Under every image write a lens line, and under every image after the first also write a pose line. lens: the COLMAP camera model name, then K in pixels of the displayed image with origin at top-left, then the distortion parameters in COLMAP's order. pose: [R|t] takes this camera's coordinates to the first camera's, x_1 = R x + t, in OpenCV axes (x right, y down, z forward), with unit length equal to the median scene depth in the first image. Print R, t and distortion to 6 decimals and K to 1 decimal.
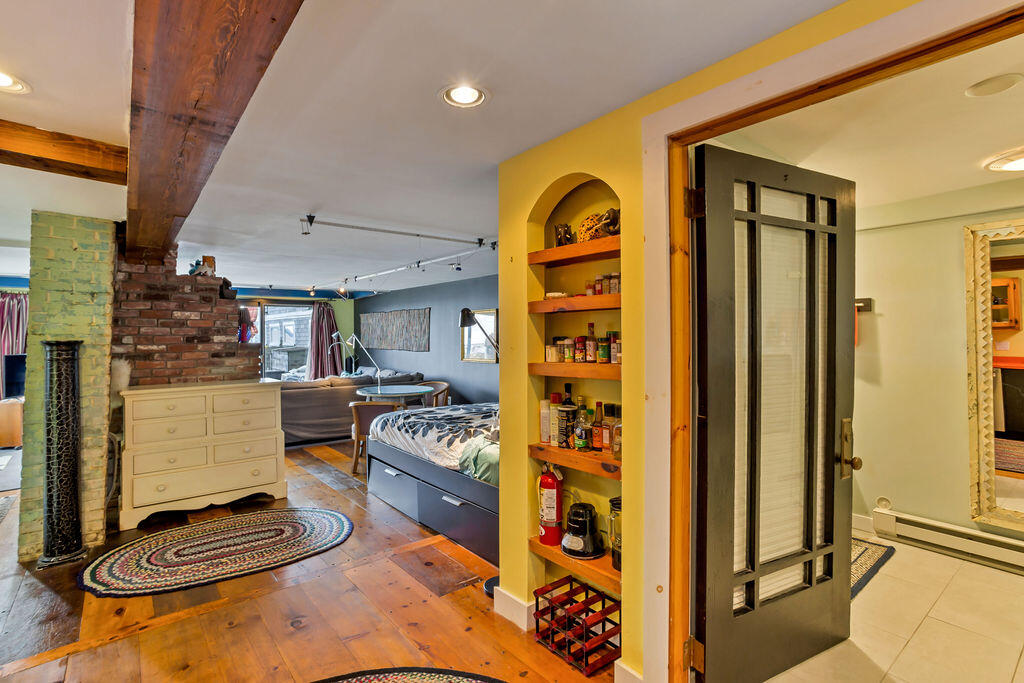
lens RADIAL K [[492.6, 0, 514.6], [0, 492.6, 334.1], [0, 0, 1]] dist [-0.070582, 0.034125]
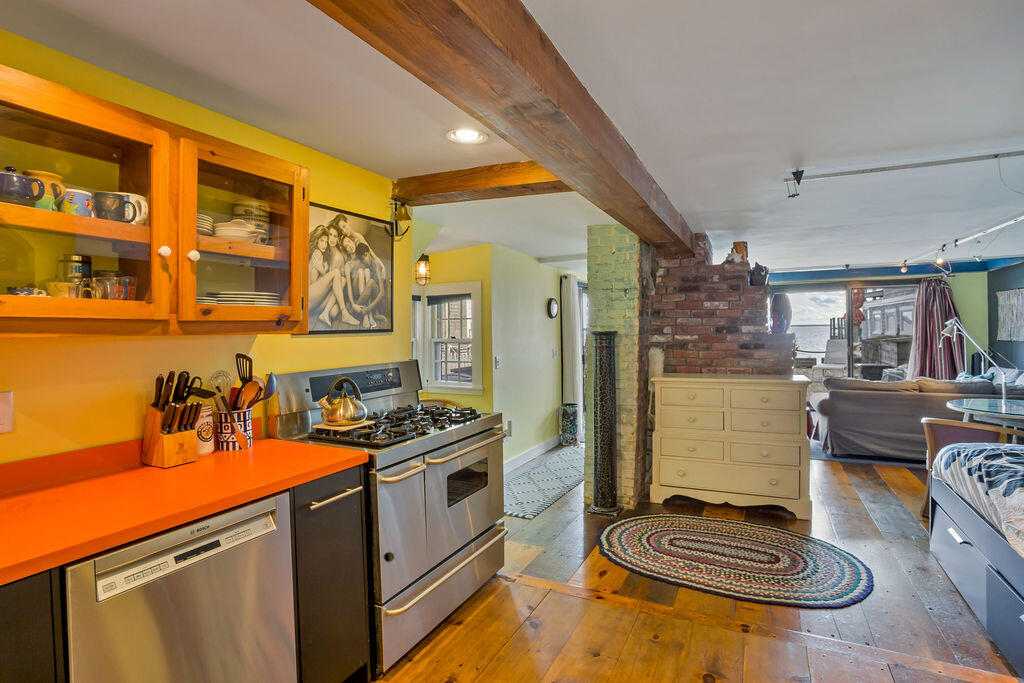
lens RADIAL K [[509.4, 0, 513.4], [0, 509.4, 331.3], [0, 0, 1]] dist [-0.079180, 0.039768]
pose [[0.408599, 0.004140, -0.912705, 0.096733], [0.012897, 0.999864, 0.010309, -0.001574], [0.912623, -0.015983, 0.408490, 0.205145]]
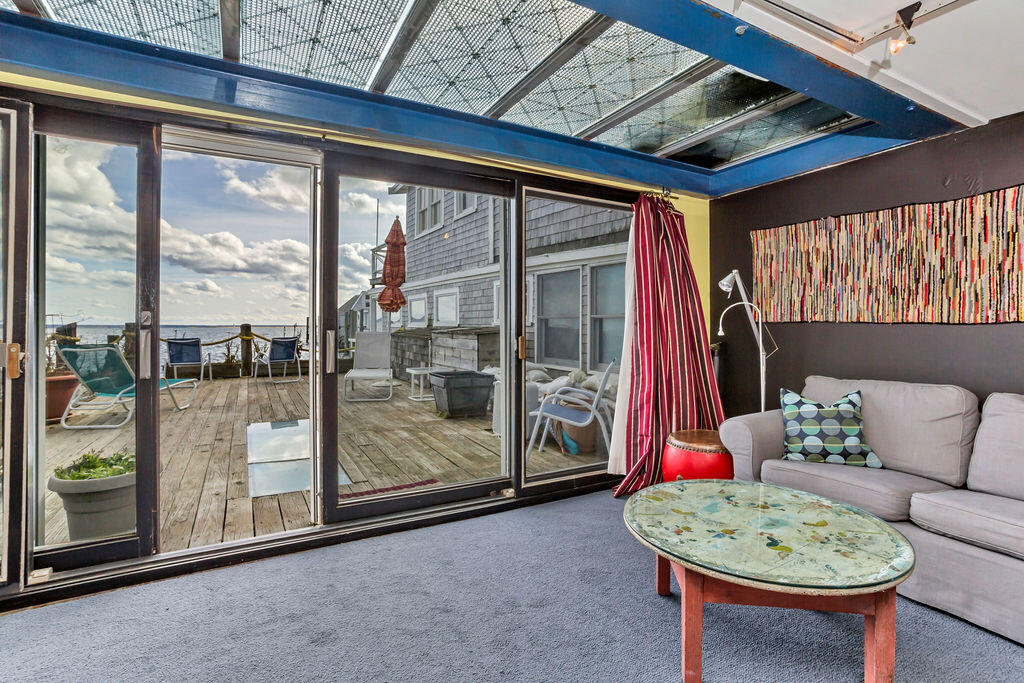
lens RADIAL K [[509.4, 0, 513.4], [0, 509.4, 331.3], [0, 0, 1]] dist [-0.079180, 0.039768]
pose [[0.983024, 0.008155, -0.183297, -1.043872], [-0.005267, 0.999854, 0.016239, 0.074471], [0.183402, -0.014998, 0.982924, 1.471870]]
